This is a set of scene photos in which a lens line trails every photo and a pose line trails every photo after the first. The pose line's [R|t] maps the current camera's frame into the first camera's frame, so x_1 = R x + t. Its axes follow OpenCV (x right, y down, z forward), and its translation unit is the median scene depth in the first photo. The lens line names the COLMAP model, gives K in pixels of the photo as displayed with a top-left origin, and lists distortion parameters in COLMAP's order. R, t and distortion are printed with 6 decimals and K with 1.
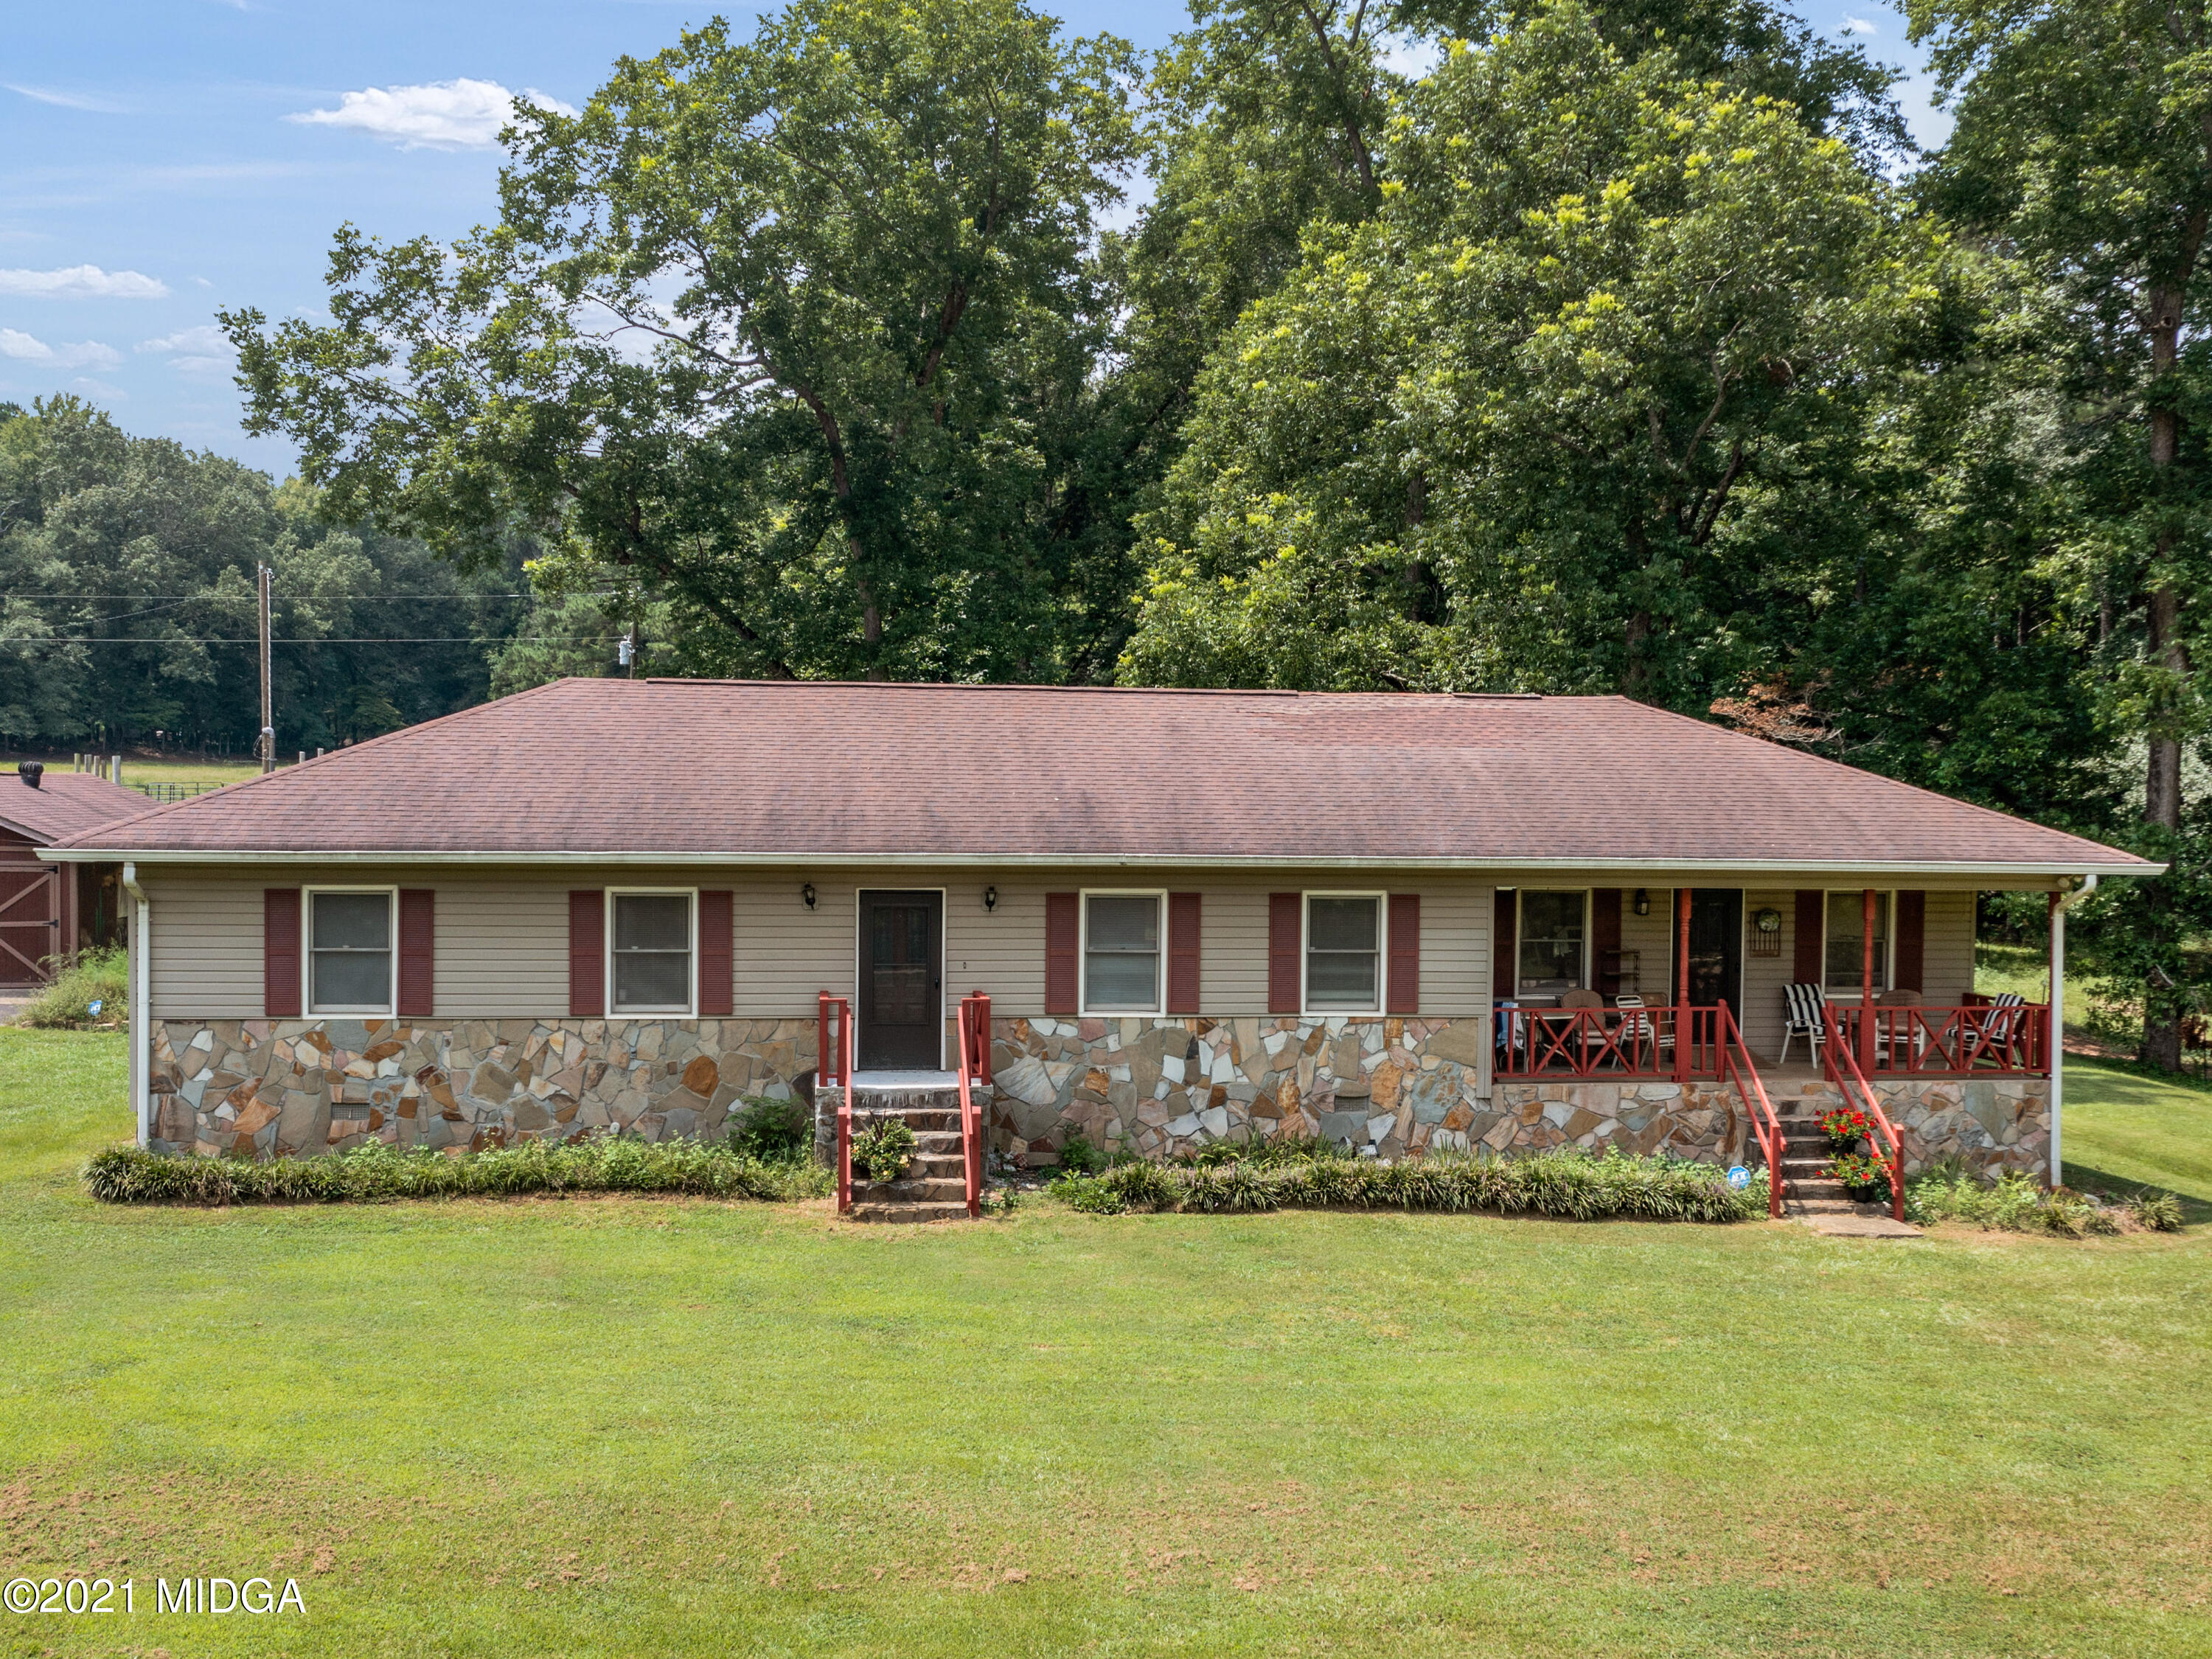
lens RADIAL K [[1797.7, 0, 1106.0], [0, 1797.7, 829.5], [0, 0, 1]] dist [-0.003654, 0.002012]
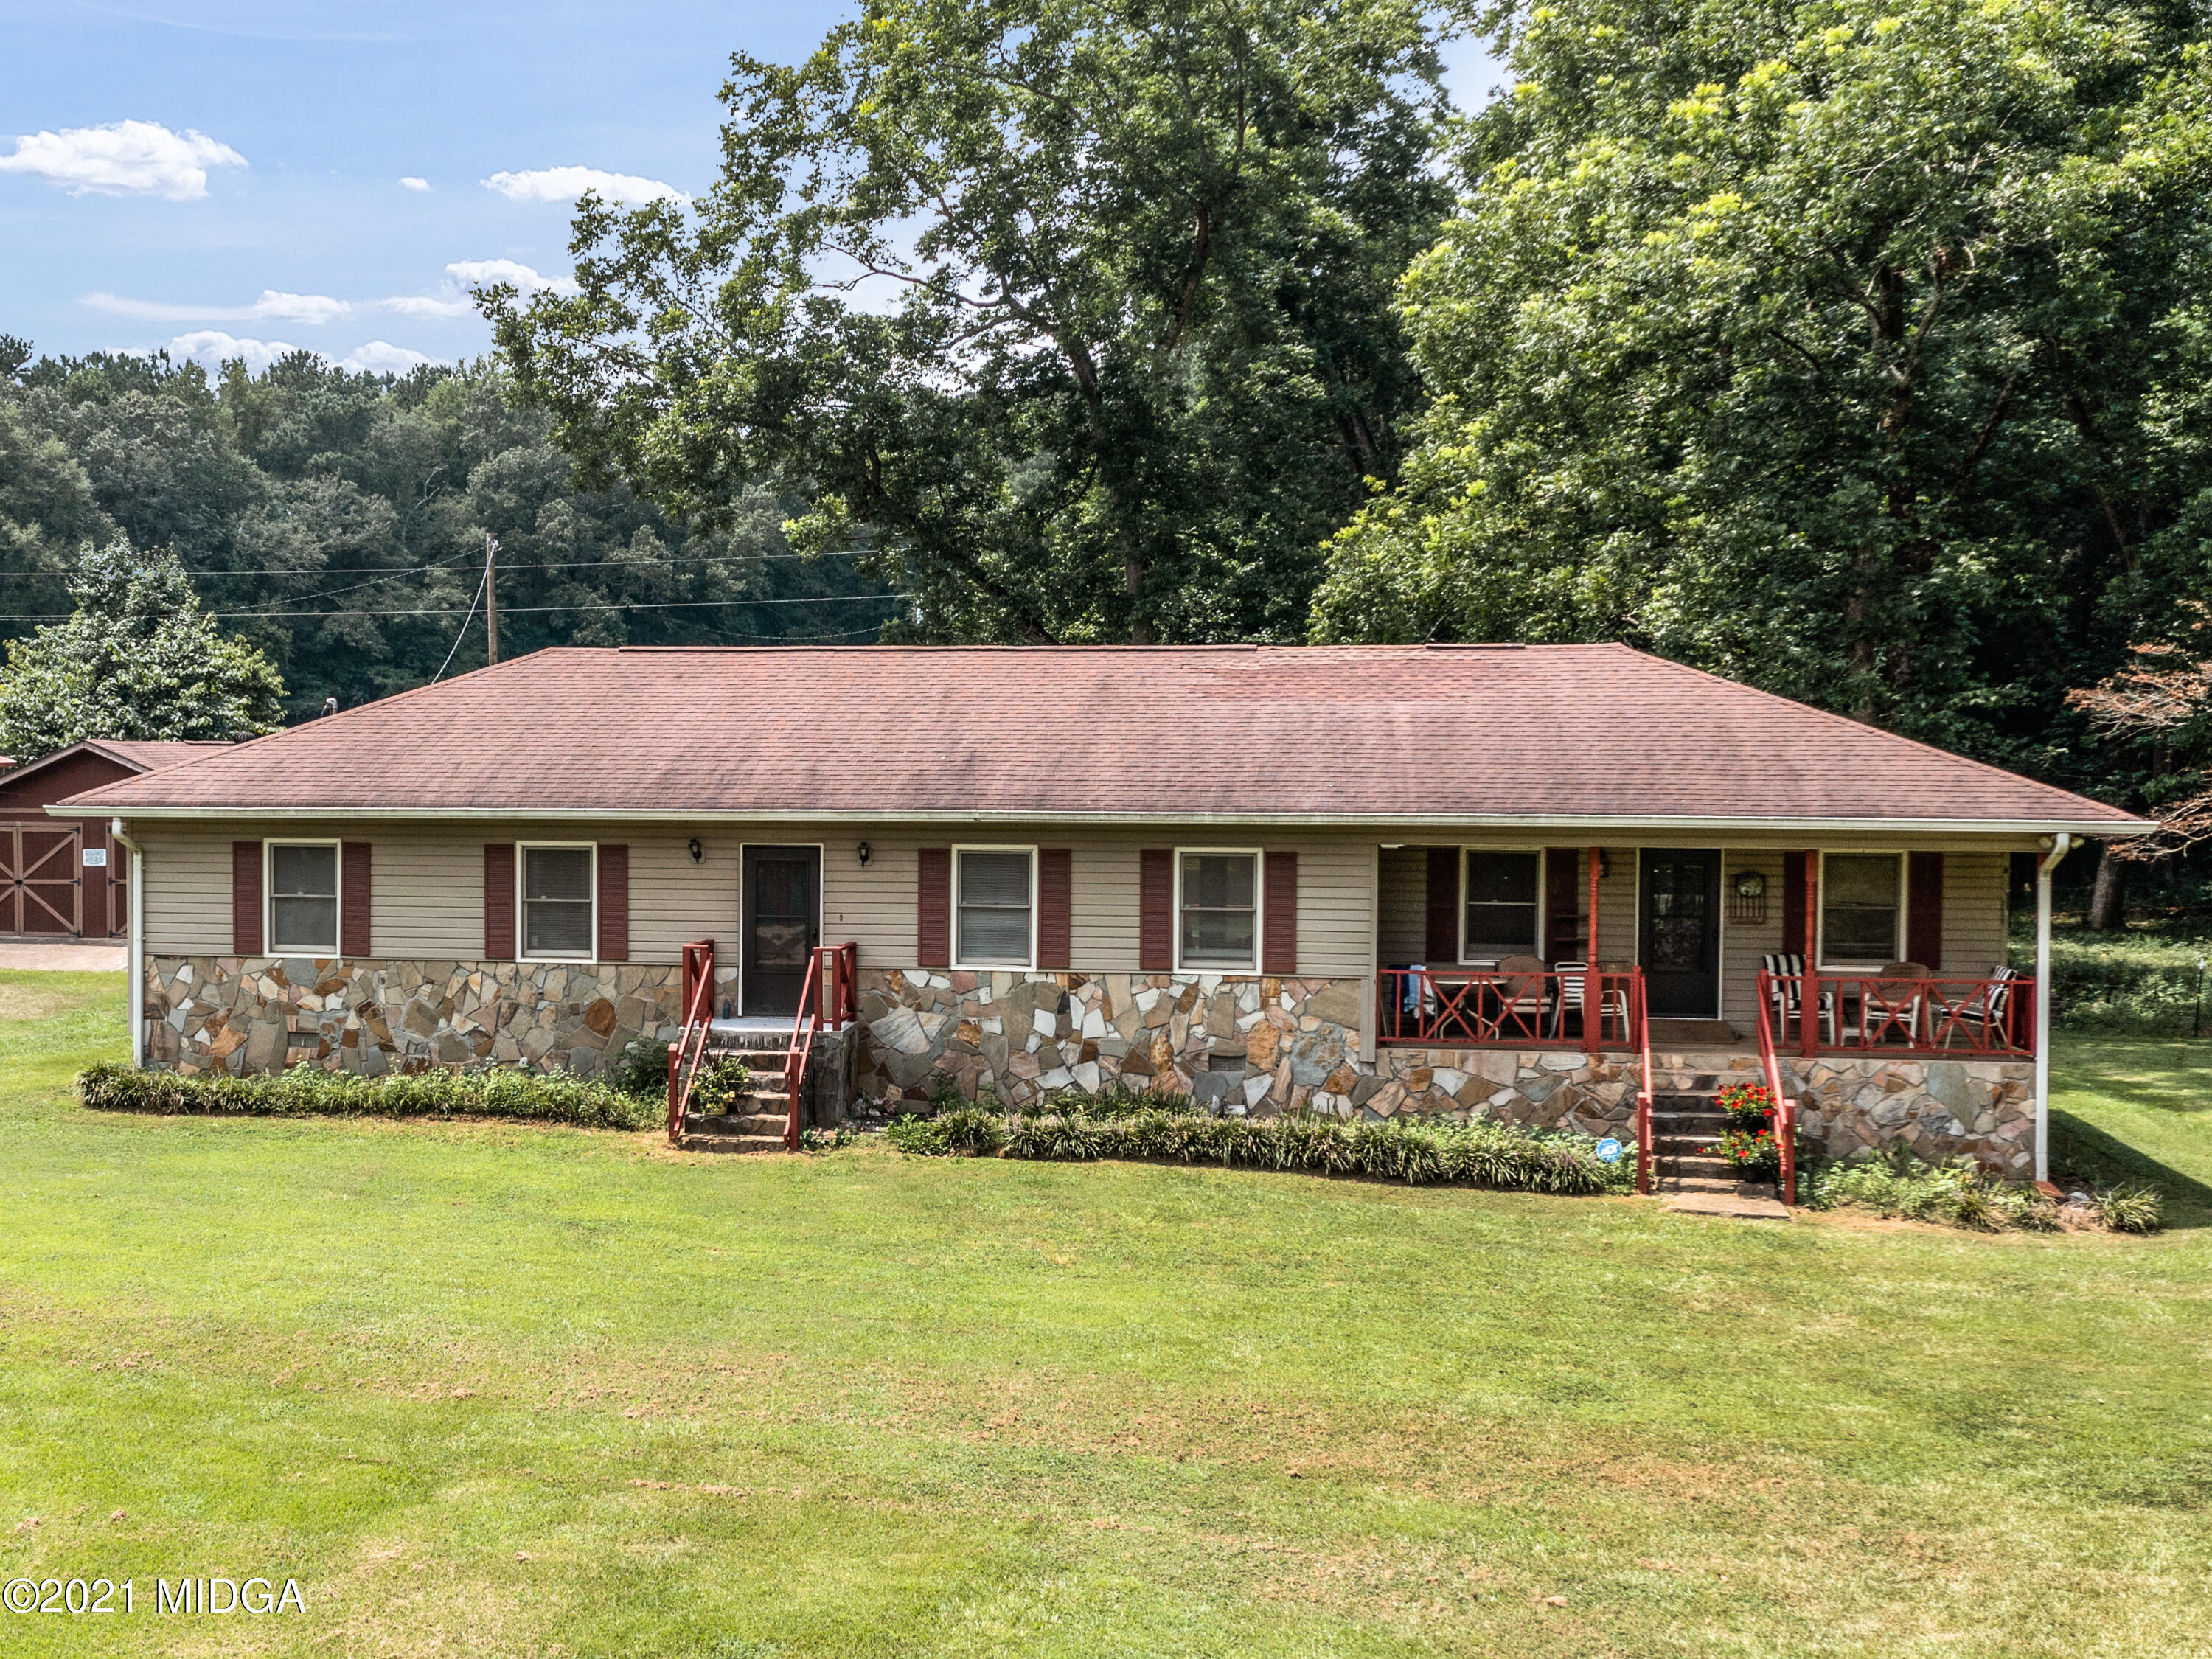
lens RADIAL K [[2069.5, 0, 1105.6], [0, 2069.5, 796.2], [0, 0, 1]] dist [-0.002096, -0.002736]
pose [[0.970127, -0.003077, -0.242578, 0.352581], [0.002451, 0.999993, -0.002879, 0.008805], [0.242585, 0.002198, 0.970128, -0.123332]]
